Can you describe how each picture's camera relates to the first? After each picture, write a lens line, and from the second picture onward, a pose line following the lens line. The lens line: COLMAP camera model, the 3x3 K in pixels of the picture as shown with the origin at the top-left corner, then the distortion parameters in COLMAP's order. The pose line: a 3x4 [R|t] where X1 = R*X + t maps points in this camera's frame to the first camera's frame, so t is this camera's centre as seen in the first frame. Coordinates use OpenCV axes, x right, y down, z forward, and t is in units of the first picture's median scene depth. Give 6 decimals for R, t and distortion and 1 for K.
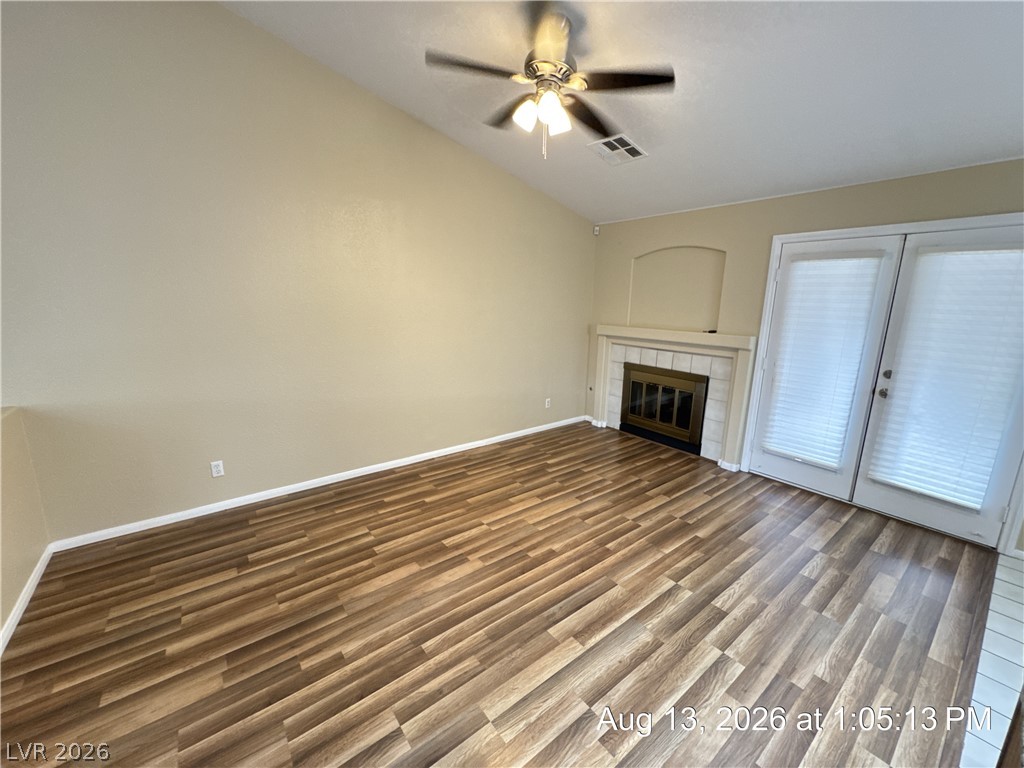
lens RADIAL K [[409.7, 0, 514.1], [0, 409.7, 365.9], [0, 0, 1]] dist [-0.003009, 0.000568]
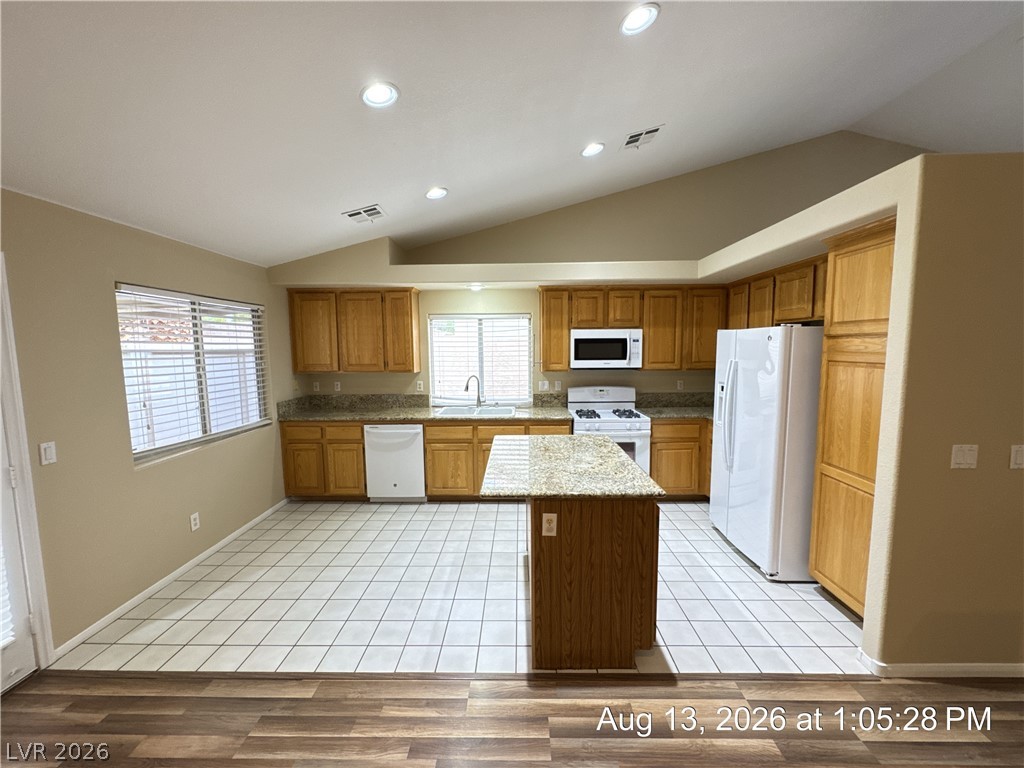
lens RADIAL K [[409.7, 0, 513.2], [0, 409.7, 385.2], [0, 0, 1]] dist [-0.003009, 0.000568]
pose [[-0.775600, -0.067743, 0.627579, 0.015182], [0.101079, 0.968066, 0.229416, -0.175150], [-0.623079, 0.241370, -0.743984, 0.916608]]
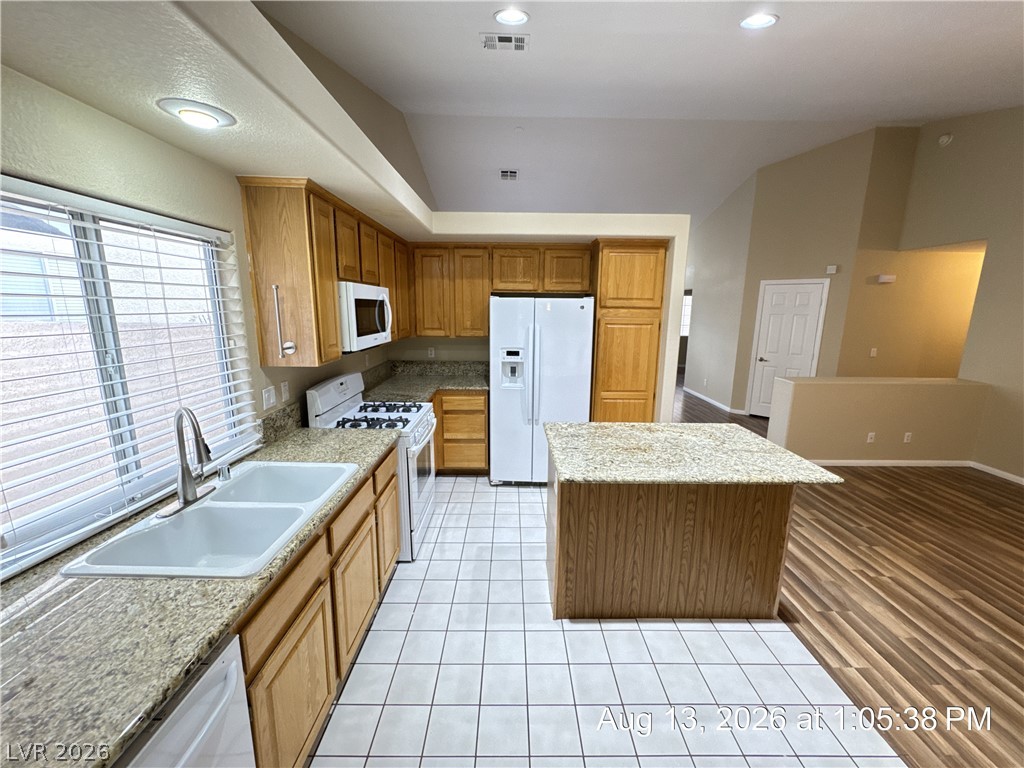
lens RADIAL K [[409.7, 0, 512.3], [0, 409.7, 386.7], [0, 0, 1]] dist [-0.003009, 0.000568]
pose [[-0.613780, 0.130521, -0.778613, 1.421146], [-0.148947, 0.949383, 0.276562, -0.072271], [0.775299, 0.285721, -0.563272, 0.337138]]
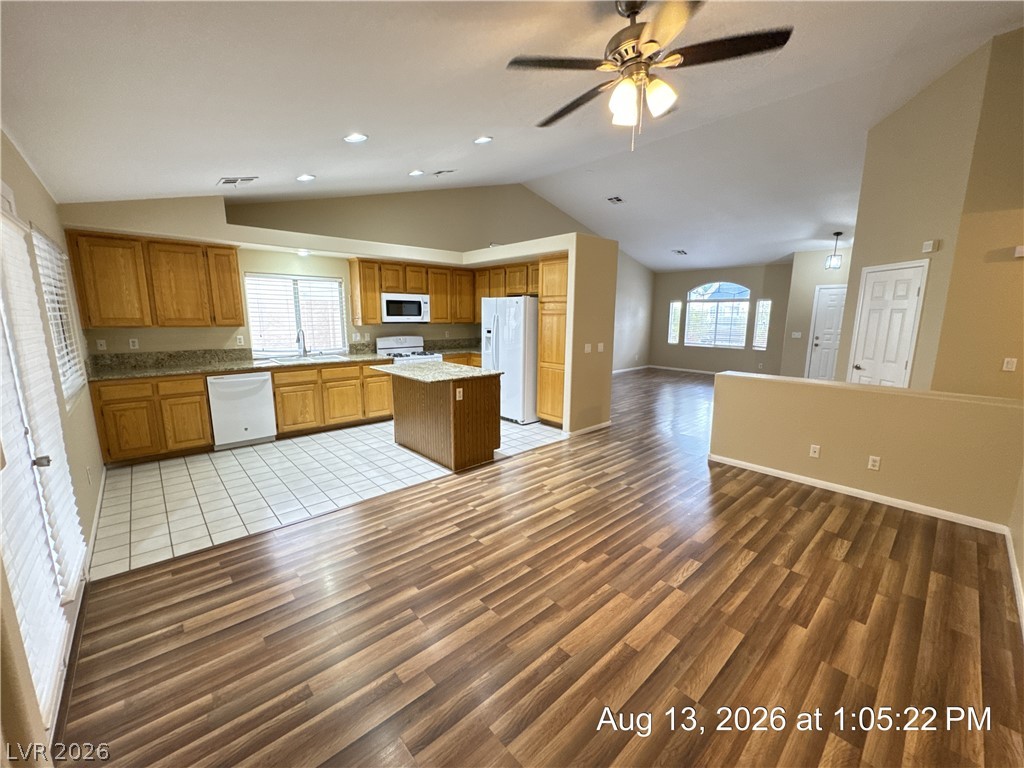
lens RADIAL K [[409.7, 0, 510.2], [0, 409.7, 386.7], [0, 0, 1]] dist [-0.003009, 0.000568]
pose [[-0.997491, -0.009052, -0.070219, 0.353797], [-0.031983, 0.942438, 0.332847, -0.274059], [0.063164, 0.334258, -0.940363, 1.803818]]
